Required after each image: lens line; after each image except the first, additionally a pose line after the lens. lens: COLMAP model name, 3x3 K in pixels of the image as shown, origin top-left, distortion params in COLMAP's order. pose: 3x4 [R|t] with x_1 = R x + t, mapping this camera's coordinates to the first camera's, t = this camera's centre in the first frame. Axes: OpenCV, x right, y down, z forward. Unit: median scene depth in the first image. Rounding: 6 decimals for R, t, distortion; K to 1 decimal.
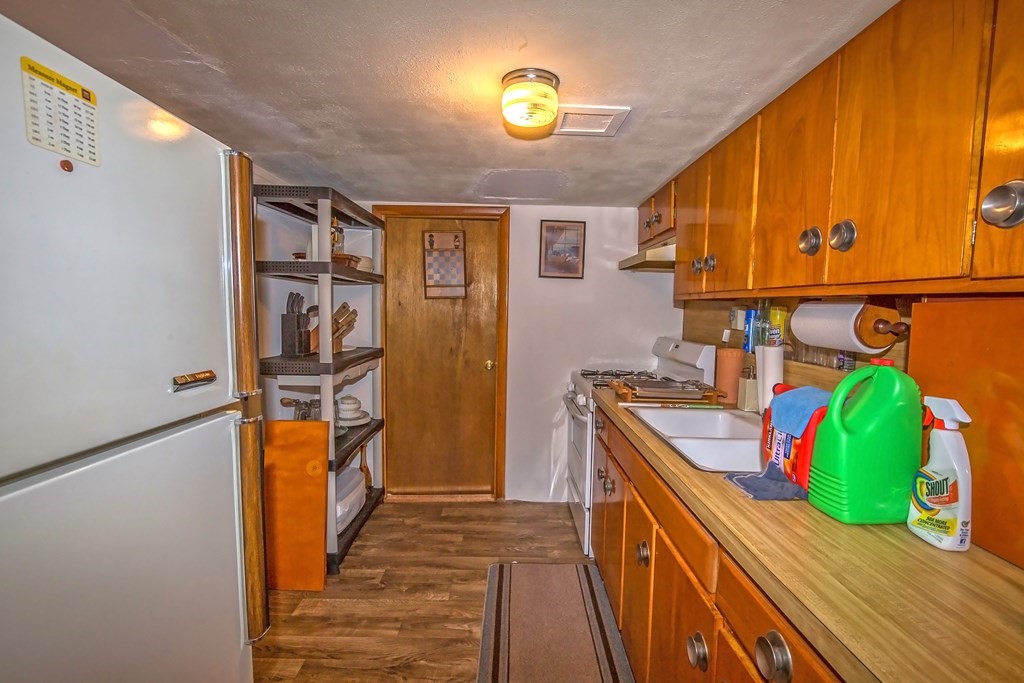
lens RADIAL K [[467.2, 0, 529.0], [0, 467.2, 348.4], [0, 0, 1]] dist [-0.027942, 0.002829]
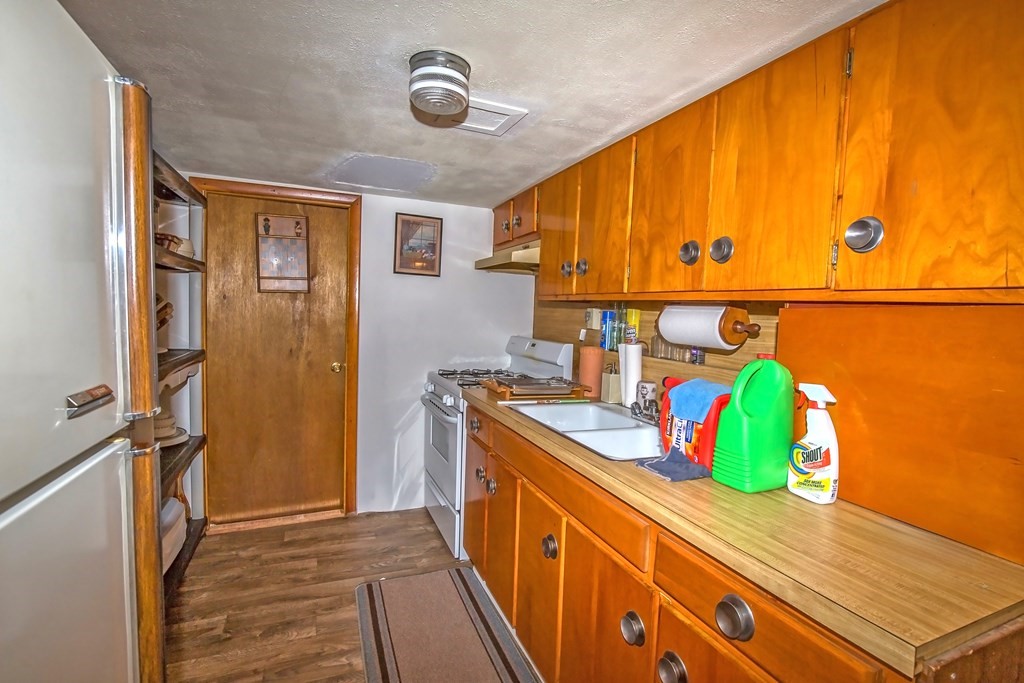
lens RADIAL K [[467.2, 0, 517.1], [0, 467.2, 346.3], [0, 0, 1]] dist [-0.027942, 0.002829]
pose [[0.932298, -0.009516, 0.361566, -0.128399], [0.010406, 0.999946, -0.000515, -0.001263], [-0.361542, 0.004242, 0.932346, 0.043699]]
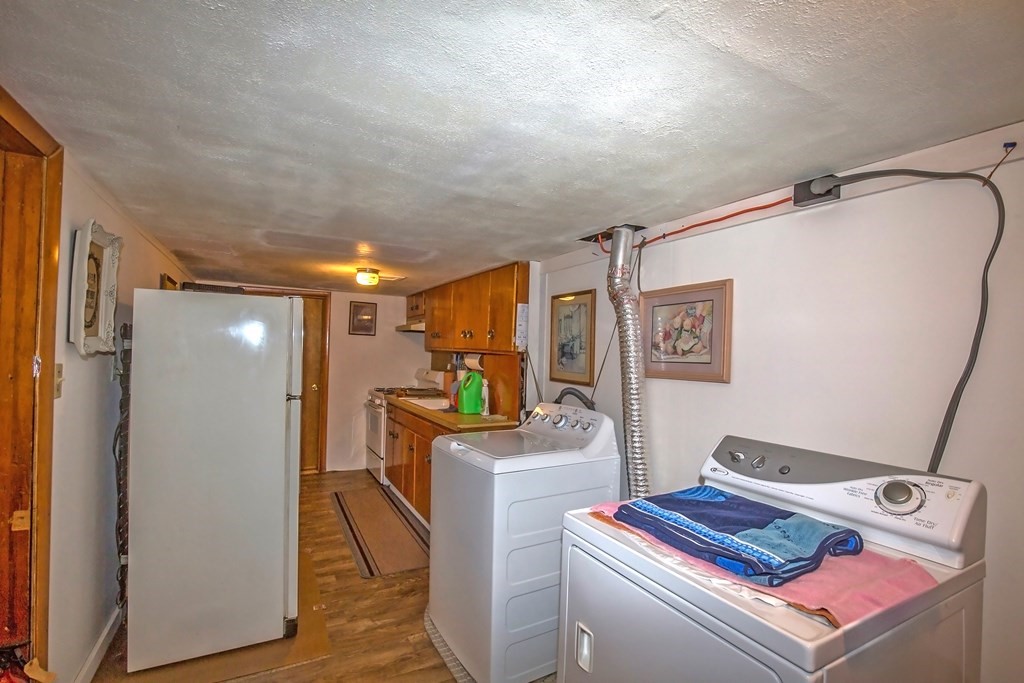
lens RADIAL K [[467.2, 0, 517.2], [0, 467.2, 348.0], [0, 0, 1]] dist [-0.027942, 0.002829]
pose [[0.891827, 0.005872, 0.452338, -0.290243], [0.031034, 0.996766, -0.074127, 0.061438], [-0.451310, 0.080147, 0.888761, -1.155438]]
